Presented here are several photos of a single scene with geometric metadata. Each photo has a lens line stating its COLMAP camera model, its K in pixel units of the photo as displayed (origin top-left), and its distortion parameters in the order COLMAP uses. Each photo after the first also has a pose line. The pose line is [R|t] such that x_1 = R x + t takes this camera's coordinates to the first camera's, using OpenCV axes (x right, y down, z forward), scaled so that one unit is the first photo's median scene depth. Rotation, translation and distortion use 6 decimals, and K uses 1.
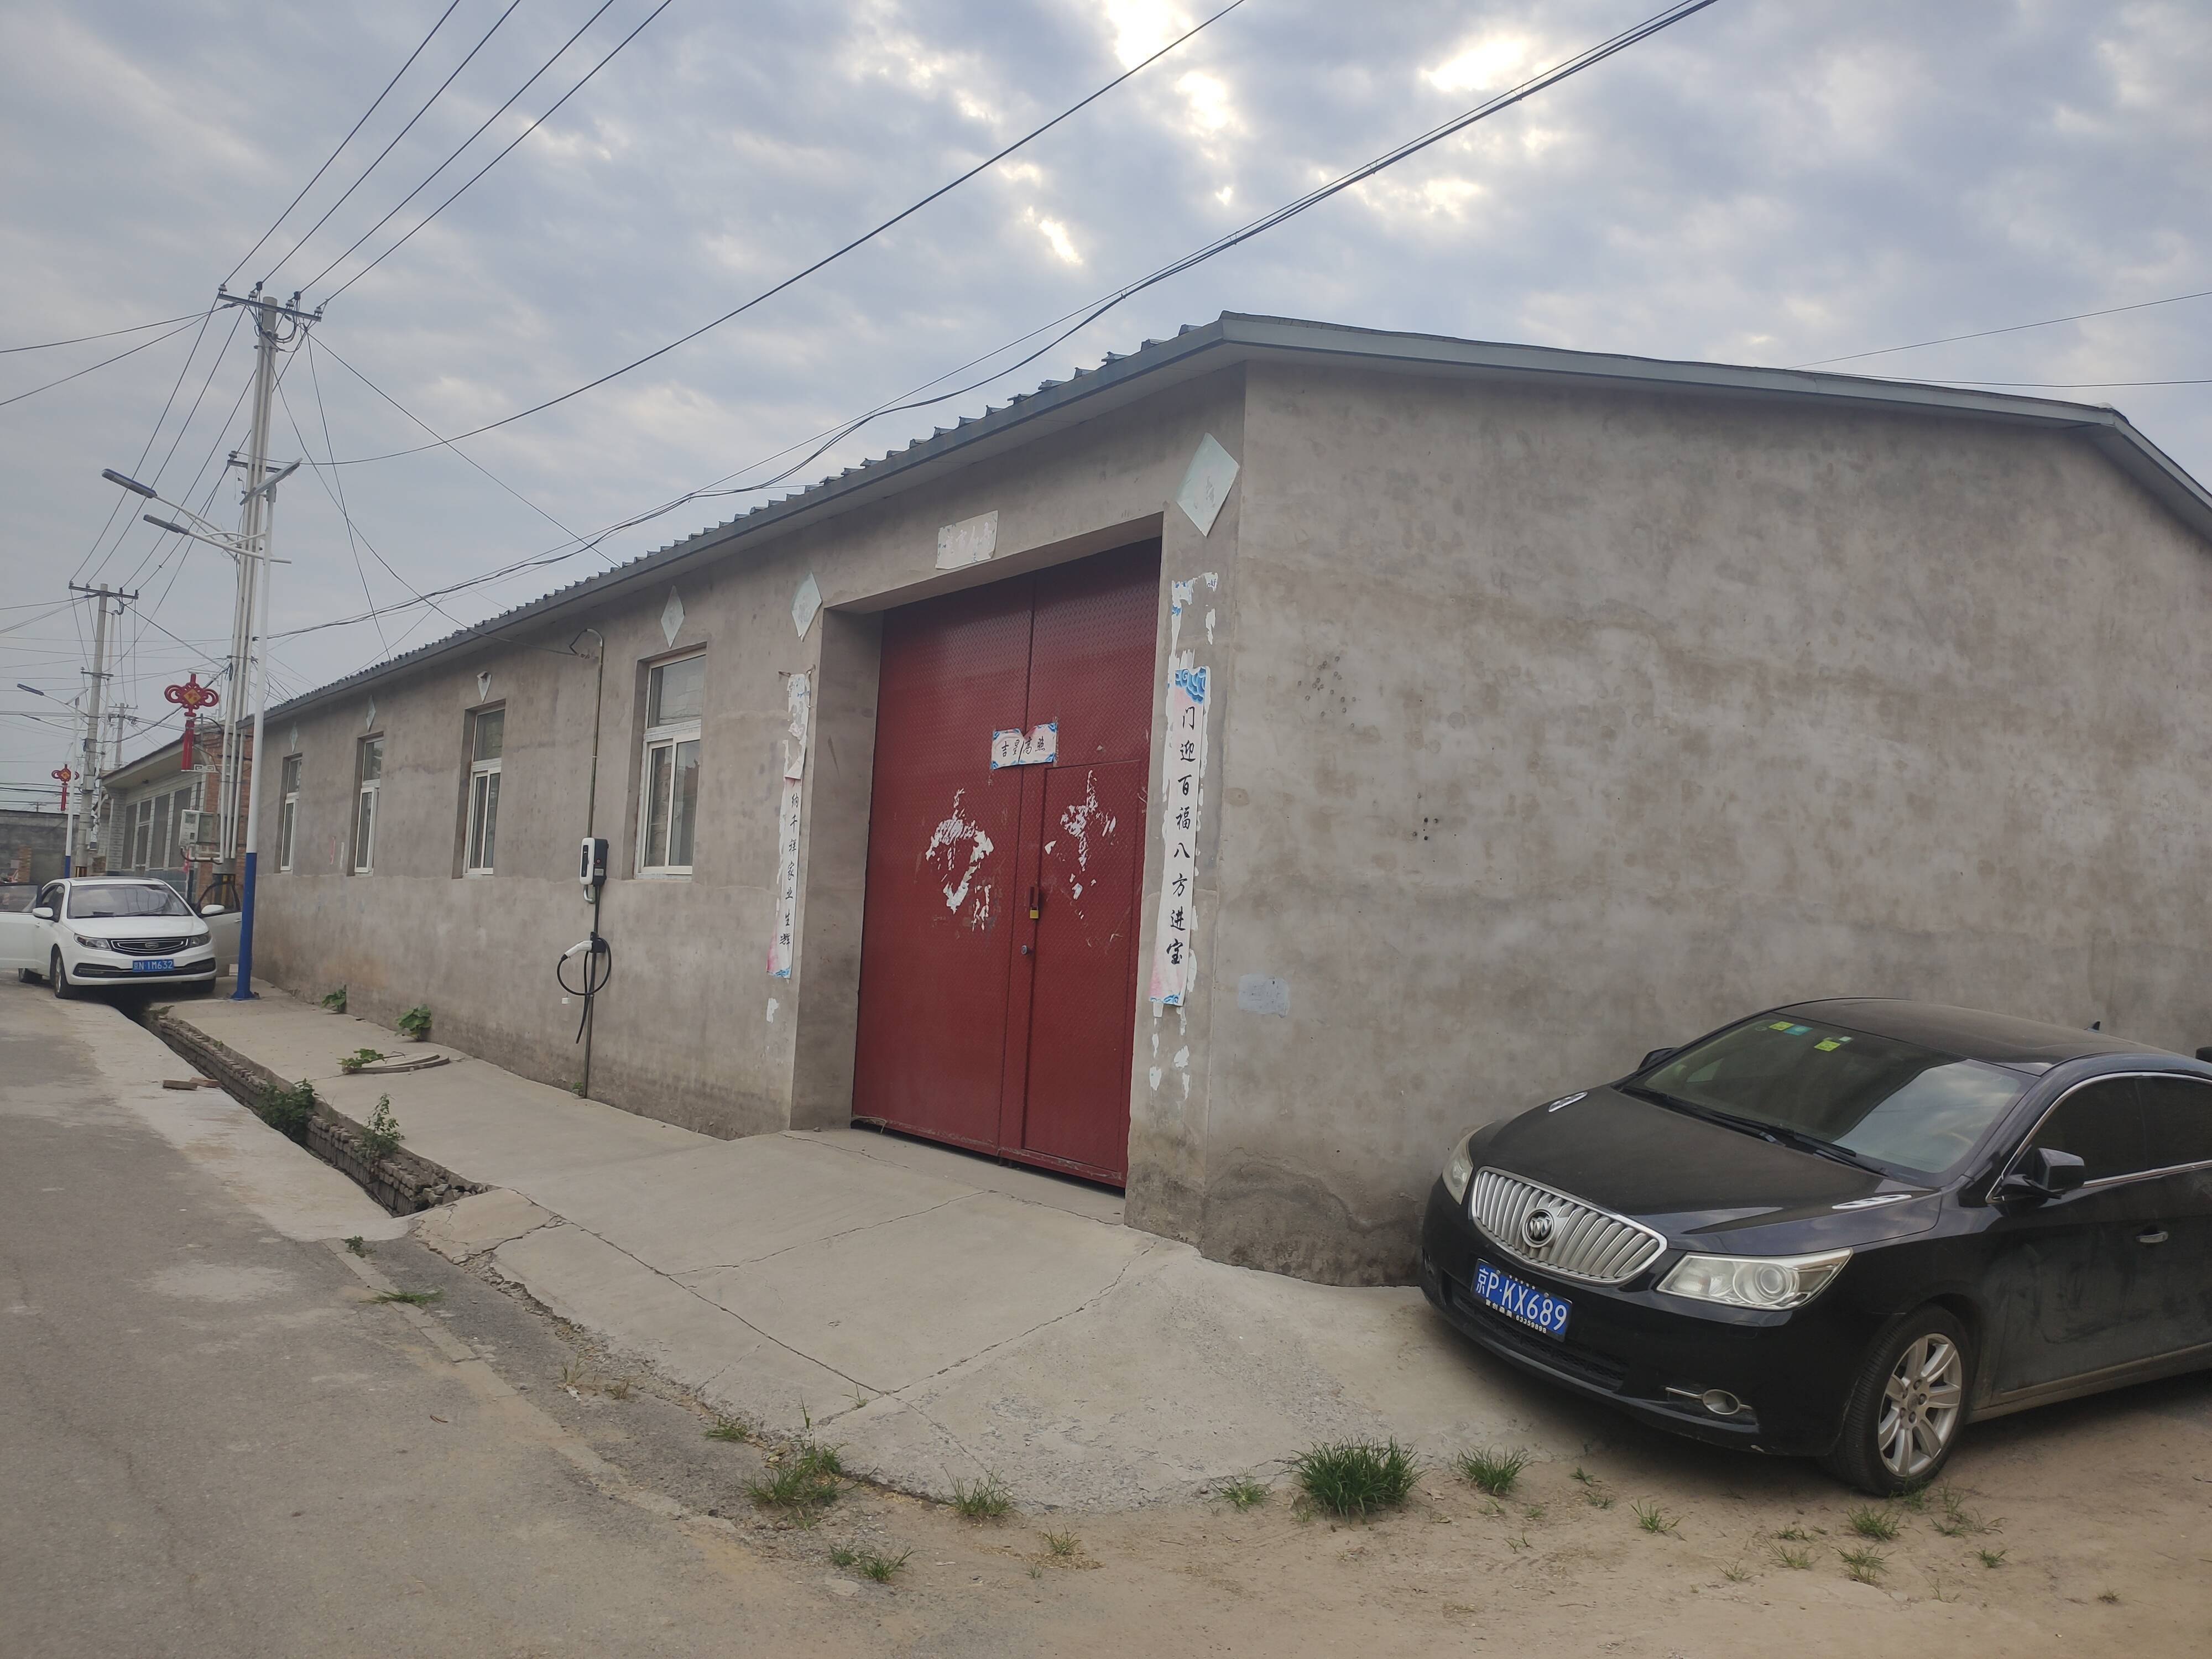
lens RADIAL K [[1650.0, 0, 1111.2], [0, 1650.0, 836.4], [0, 0, 1]] dist [0.094550, -0.151283]
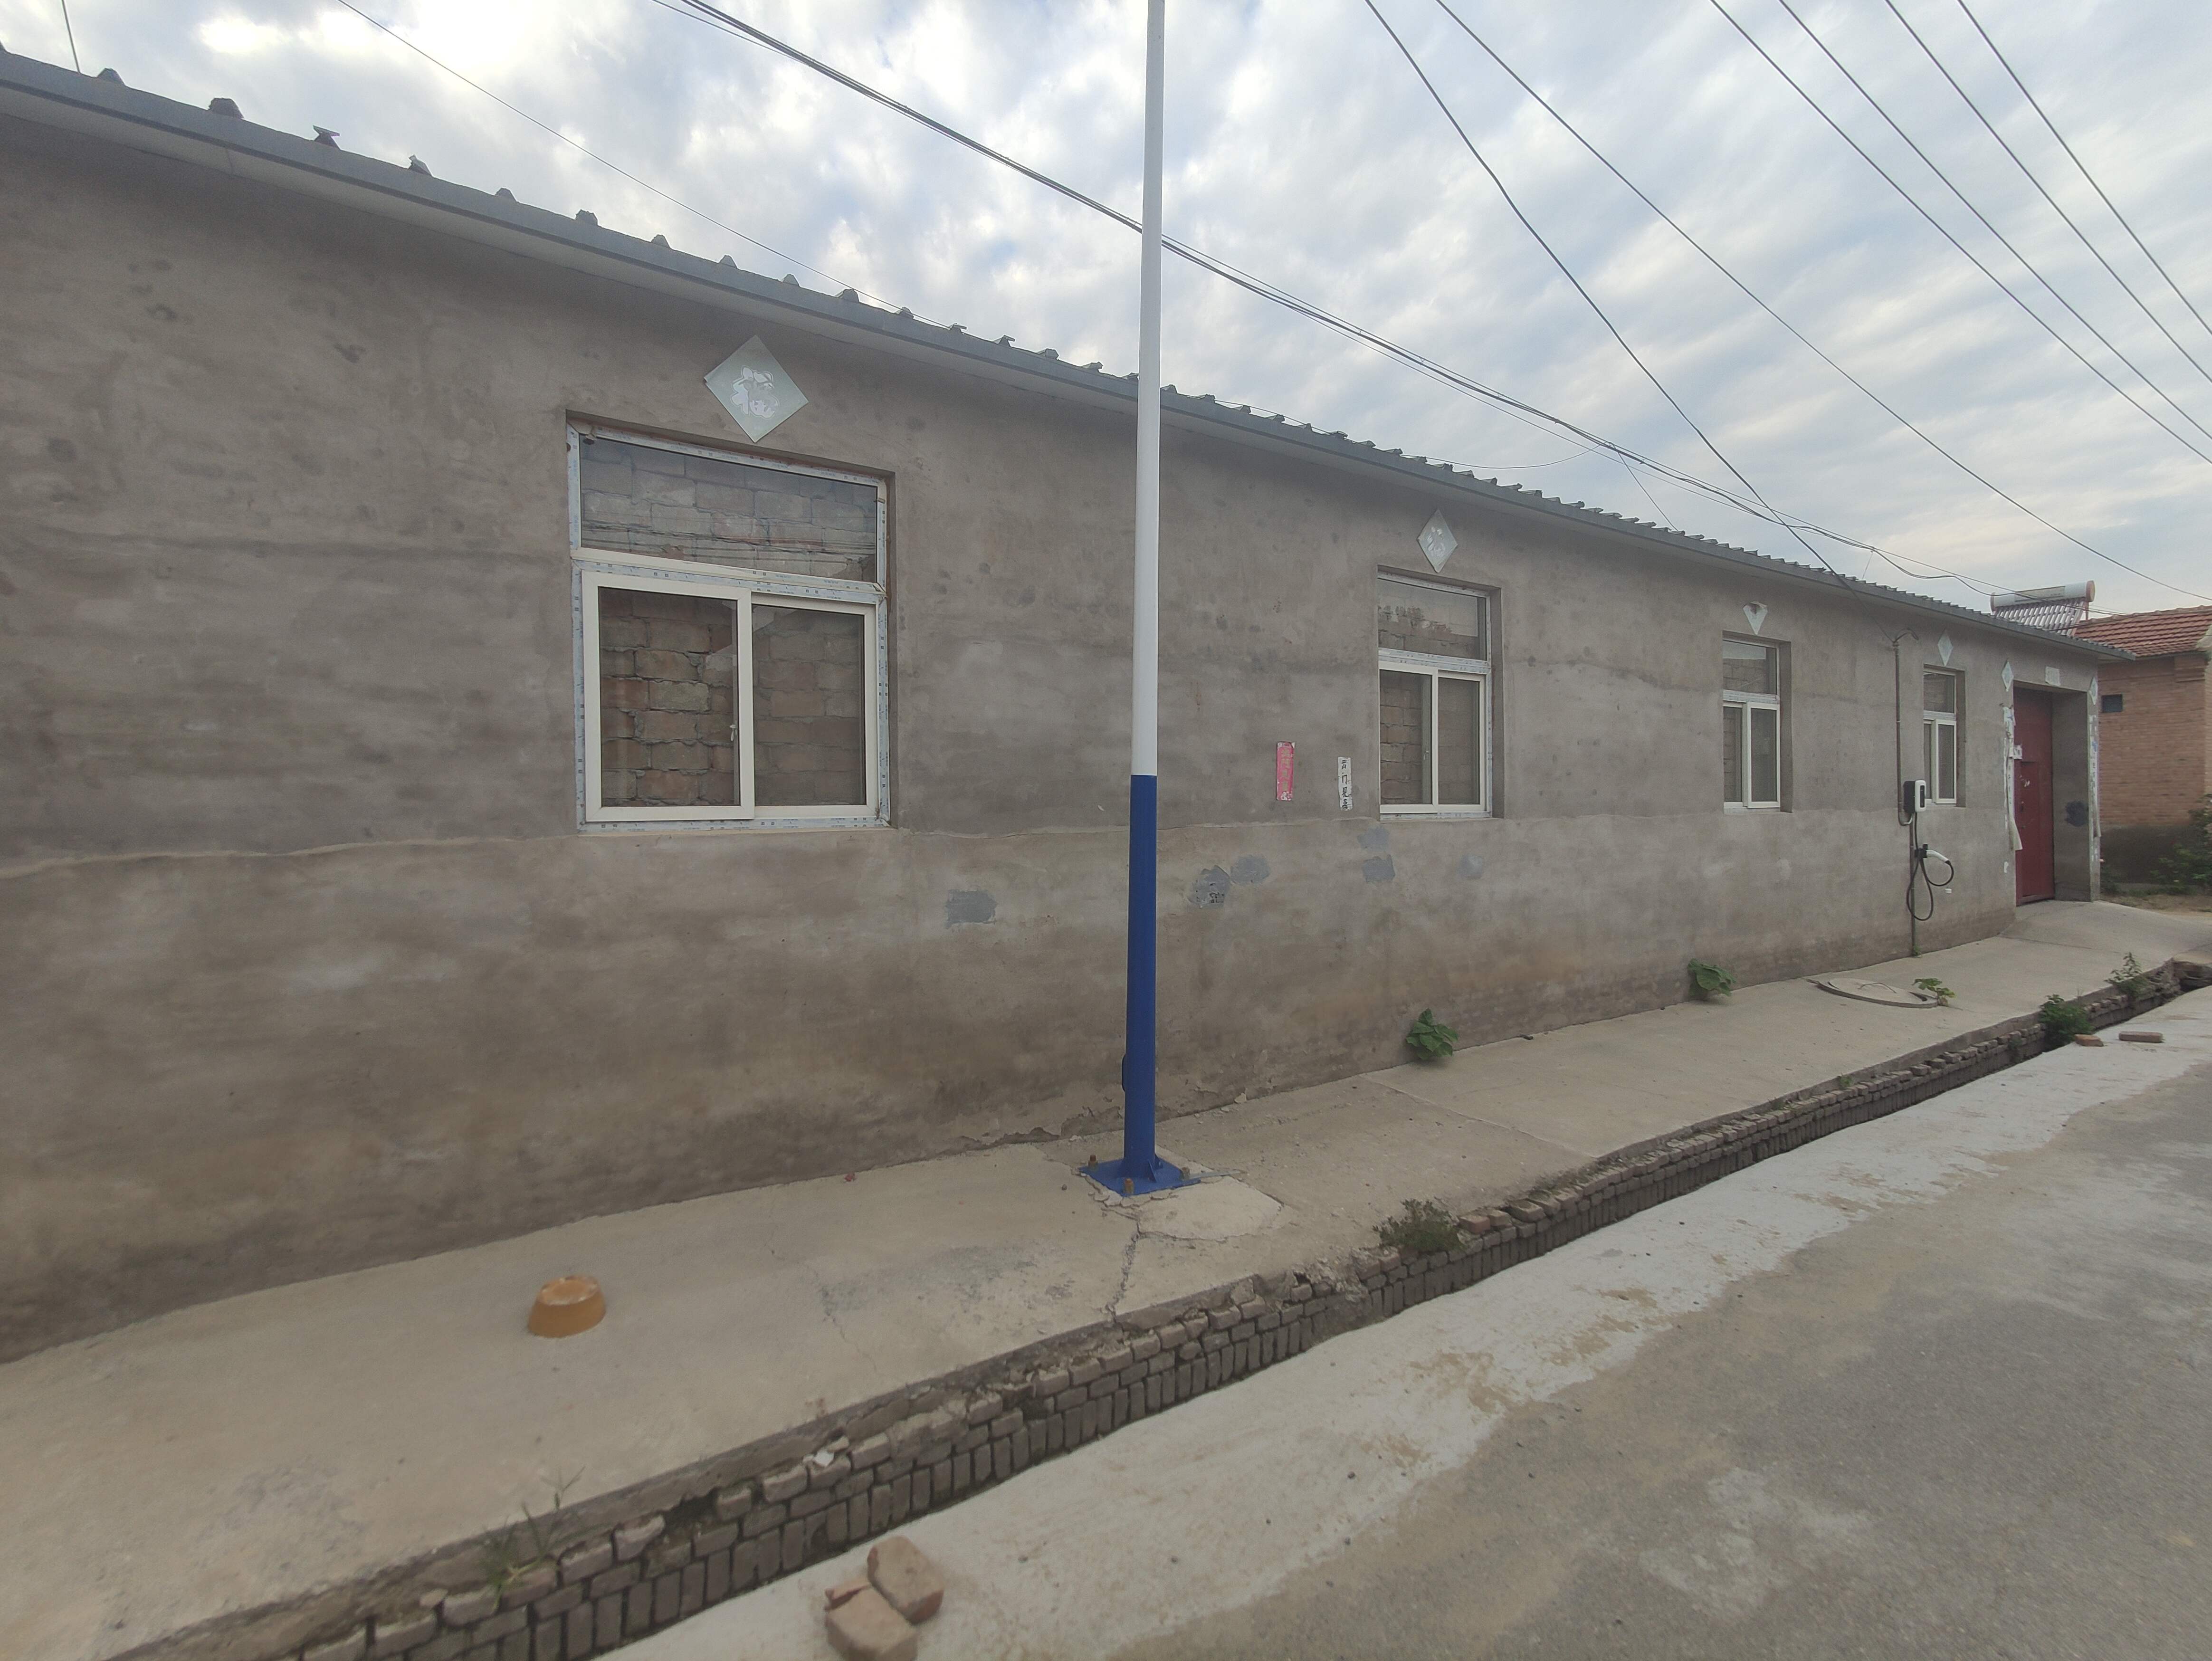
lens RADIAL K [[1056.9, 0, 1103.8], [0, 1056.9, 817.4], [0, 0, 1]] dist [-0.000656, 0.018636]
pose [[0.014055, -0.052223, 0.998537, -1.117513], [-0.038427, 0.997869, 0.052729, 0.010445], [-0.999163, -0.039112, 0.012018, 1.516496]]
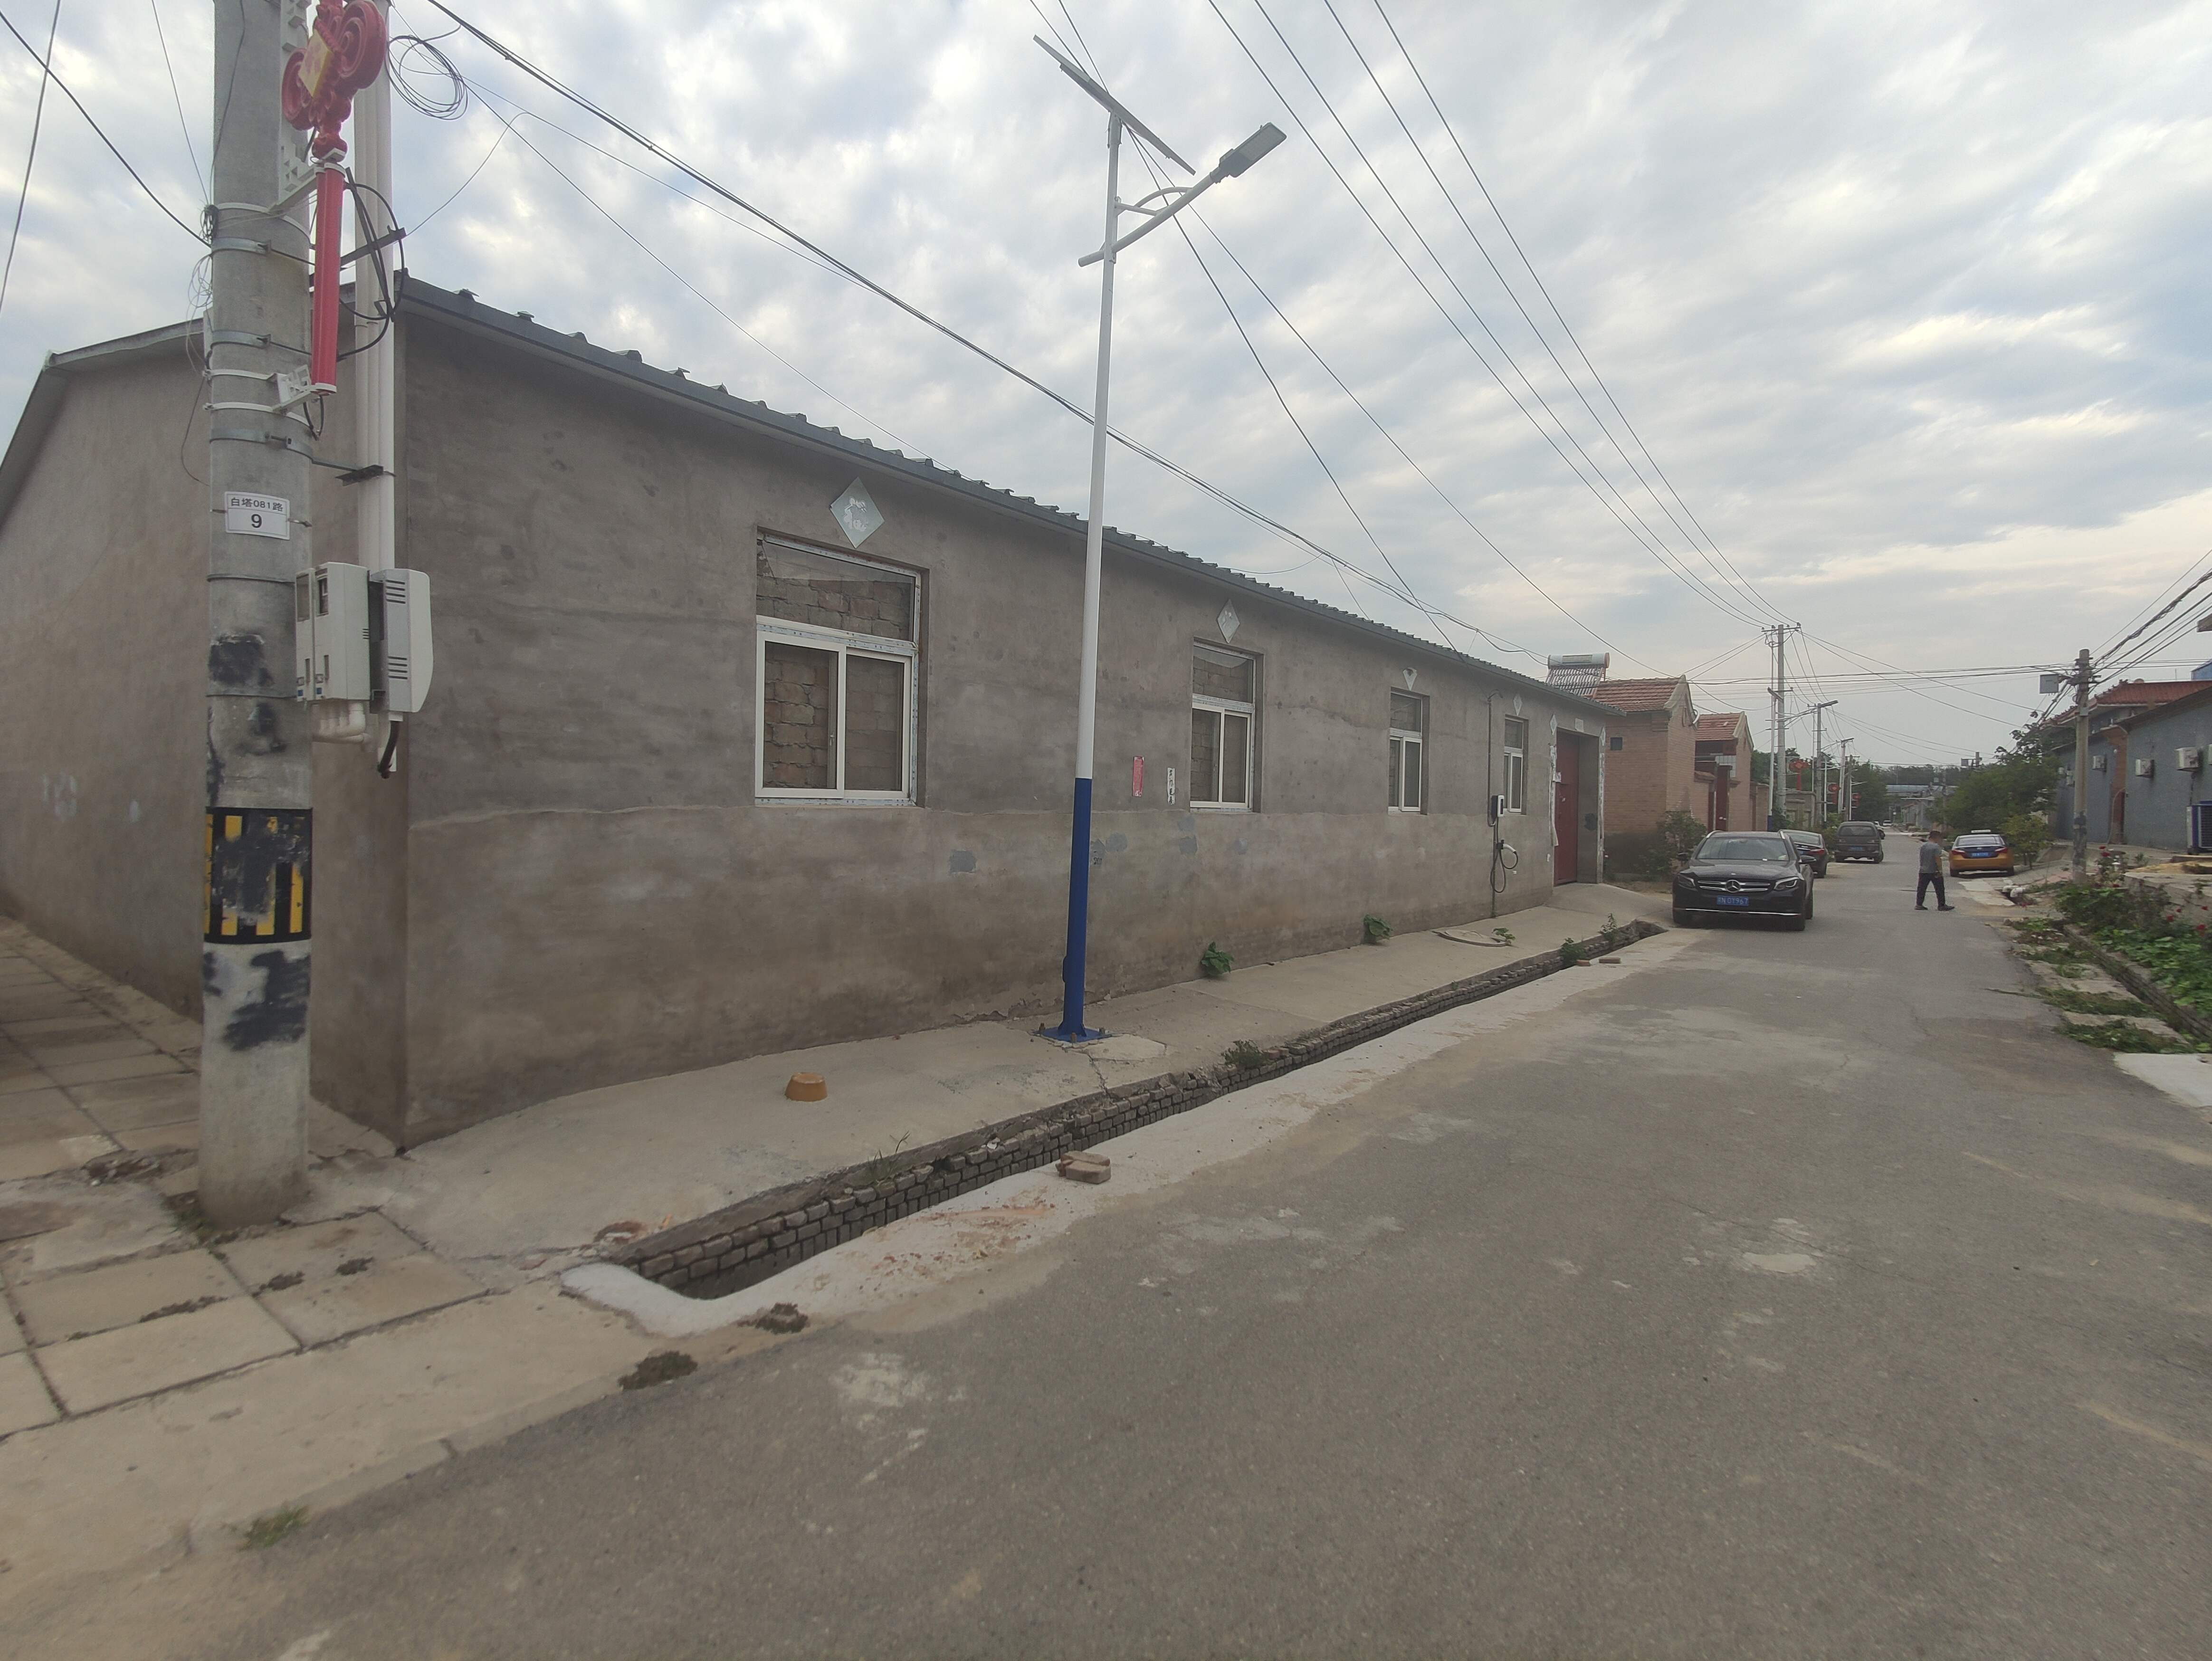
lens RADIAL K [[1038.2, 0, 1102.0], [0, 1038.2, 807.4], [0, 0, 1]] dist [-0.000705, 0.016838]
pose [[-0.268876, -0.059171, 0.961356, -1.283311], [-0.084327, 0.995725, 0.037701, 0.008365], [-0.959476, -0.070931, -0.272716, 1.641498]]
